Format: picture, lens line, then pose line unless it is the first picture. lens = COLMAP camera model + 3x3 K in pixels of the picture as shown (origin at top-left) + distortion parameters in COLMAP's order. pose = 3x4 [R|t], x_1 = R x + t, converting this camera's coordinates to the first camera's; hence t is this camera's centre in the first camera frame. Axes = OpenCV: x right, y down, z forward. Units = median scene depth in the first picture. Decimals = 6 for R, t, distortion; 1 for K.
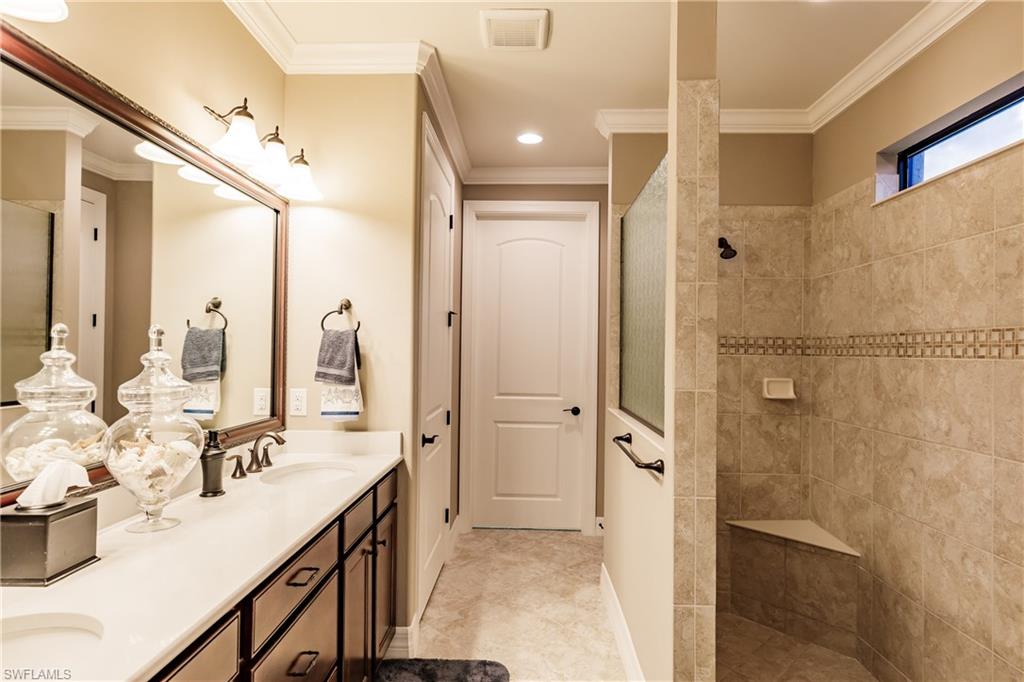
lens RADIAL K [[568.2, 0, 522.8], [0, 568.2, 342.9], [0, 0, 1]] dist [0.008250, 0.001004]
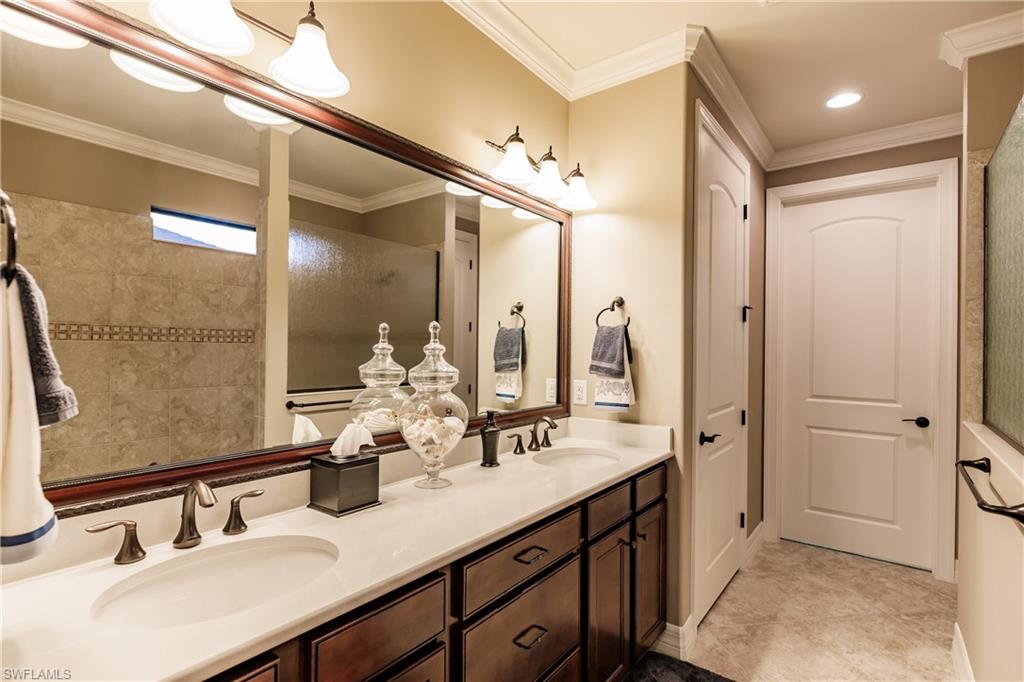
lens RADIAL K [[503.8, 0, 504.6], [0, 503.8, 343.9], [0, 0, 1]] dist [-0.004661, 0.001646]
pose [[0.803220, -0.007216, -0.595638, 0.074346], [0.006360, 0.999974, -0.003538, 0.012498], [0.595648, -0.000946, 0.803245, 0.123708]]
